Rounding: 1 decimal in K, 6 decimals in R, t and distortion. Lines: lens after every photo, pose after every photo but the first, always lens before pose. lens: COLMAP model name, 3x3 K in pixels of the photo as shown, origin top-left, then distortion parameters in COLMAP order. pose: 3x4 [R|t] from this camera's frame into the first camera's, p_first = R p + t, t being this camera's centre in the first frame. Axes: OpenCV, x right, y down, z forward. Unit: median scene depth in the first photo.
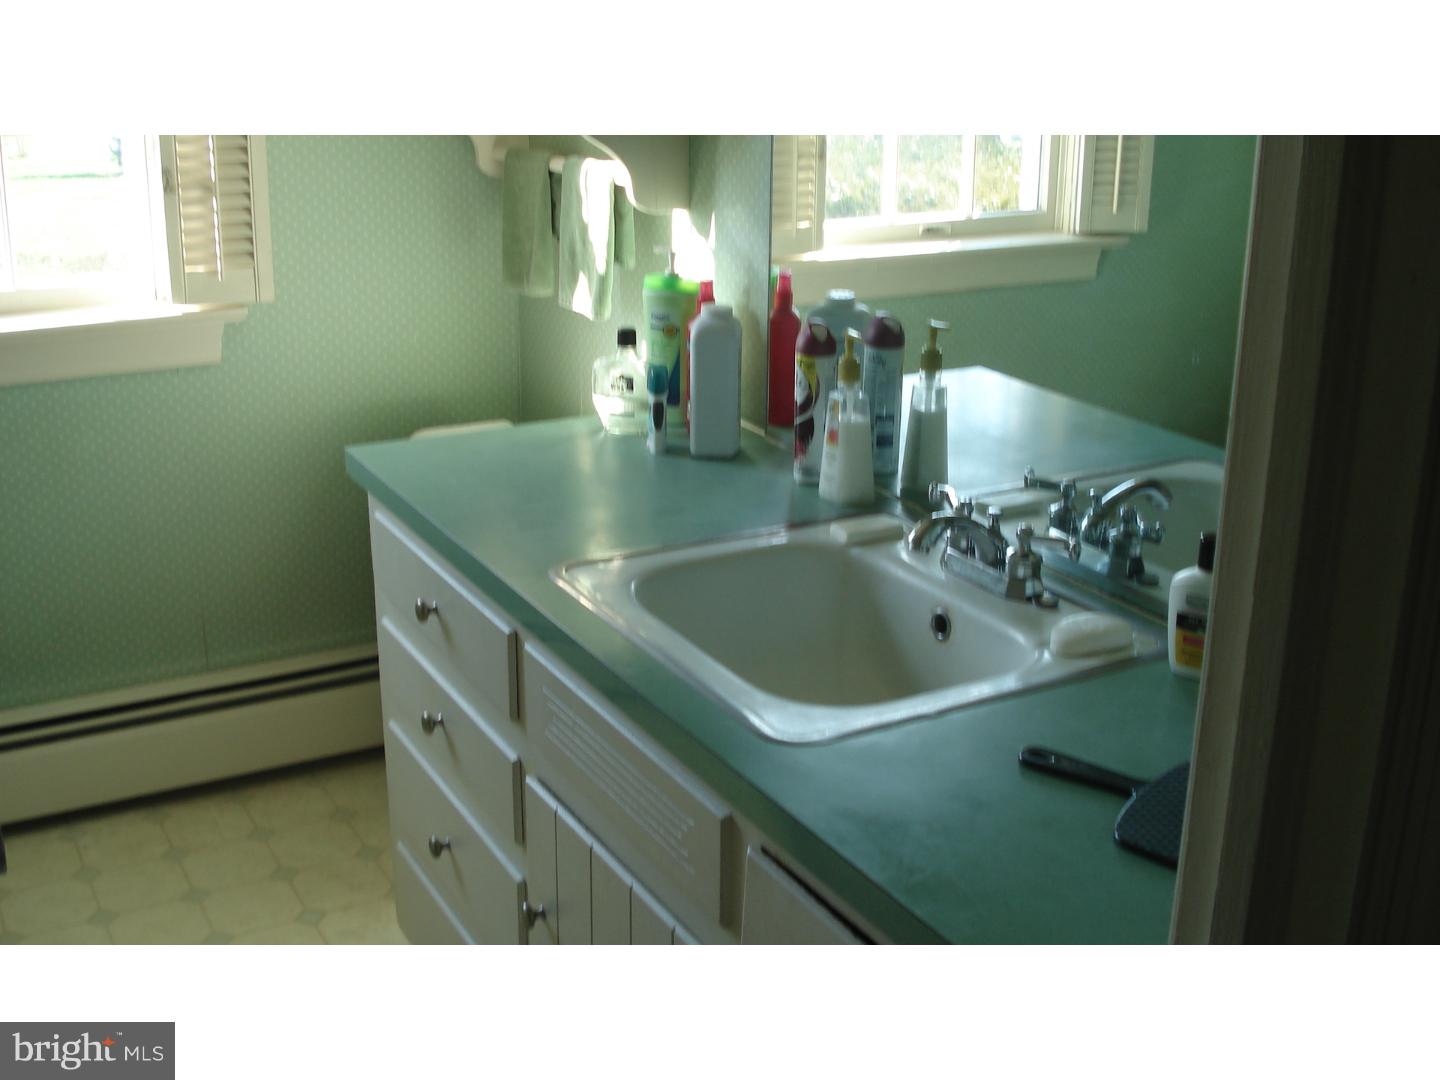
lens RADIAL K [[1625.3, 0, 720.0], [0, 1625.3, 540.0], [0, 0, 1]] dist [-0.105313, 0.014316]
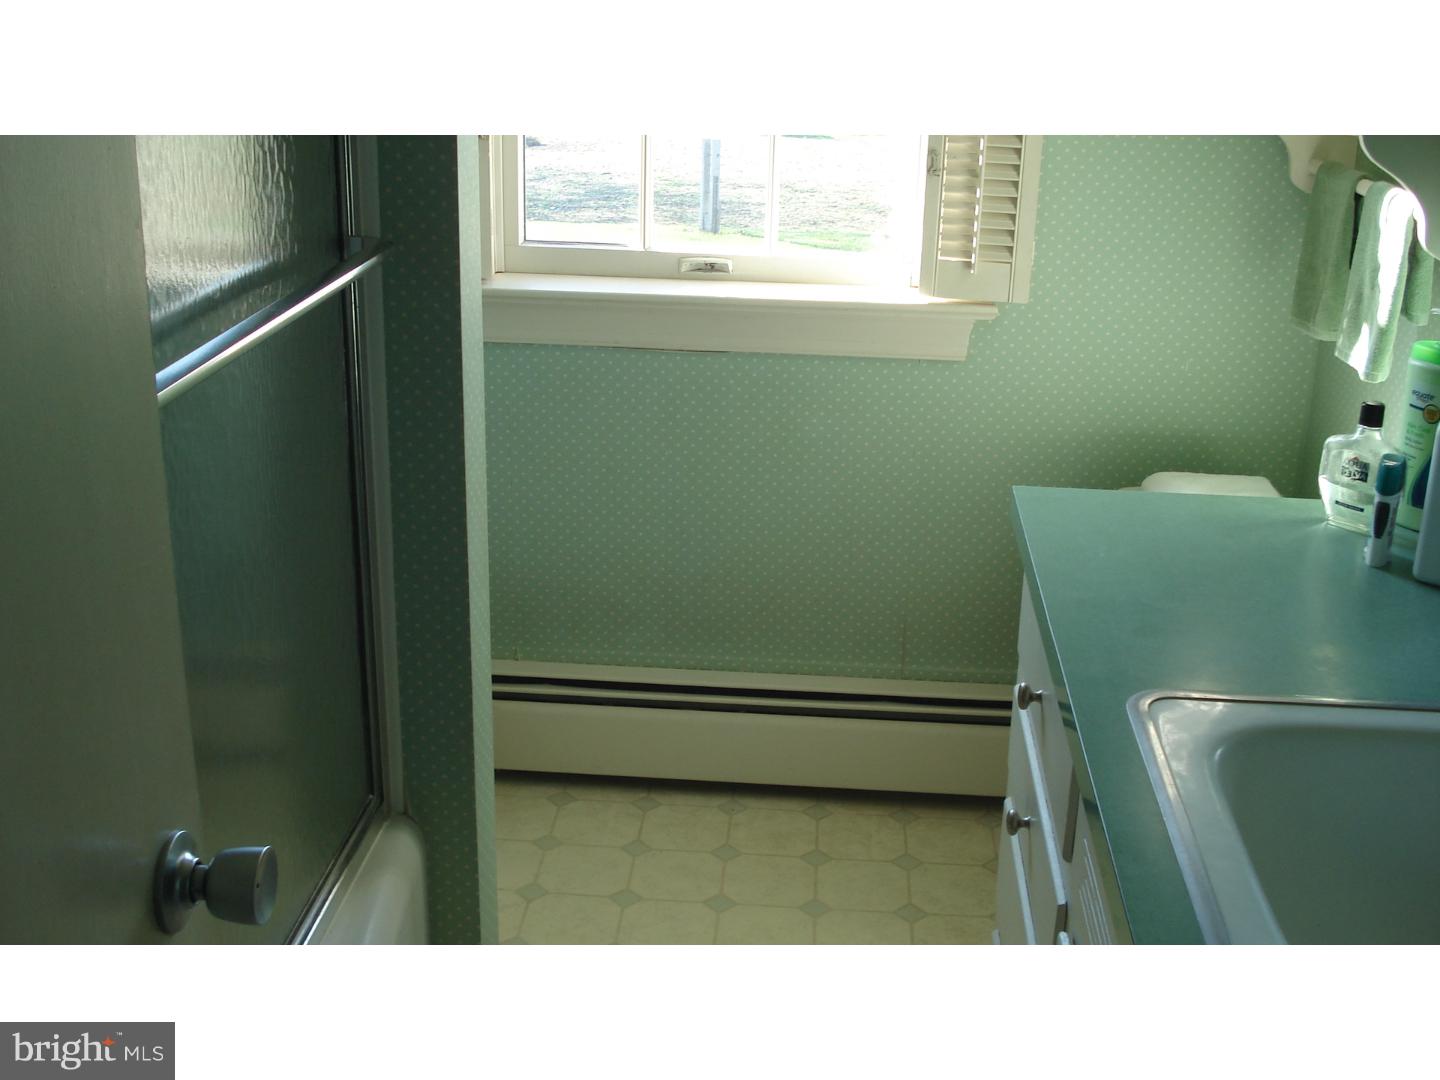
lens RADIAL K [[1625.3, 0, 720.0], [0, 1625.3, 540.0], [0, 0, 1]] dist [-0.105313, 0.014316]
pose [[0.830620, 0.196602, -0.520977, 0.085767], [-0.187896, 0.979682, 0.070133, -0.051194], [0.524180, 0.039635, 0.850685, 0.141477]]
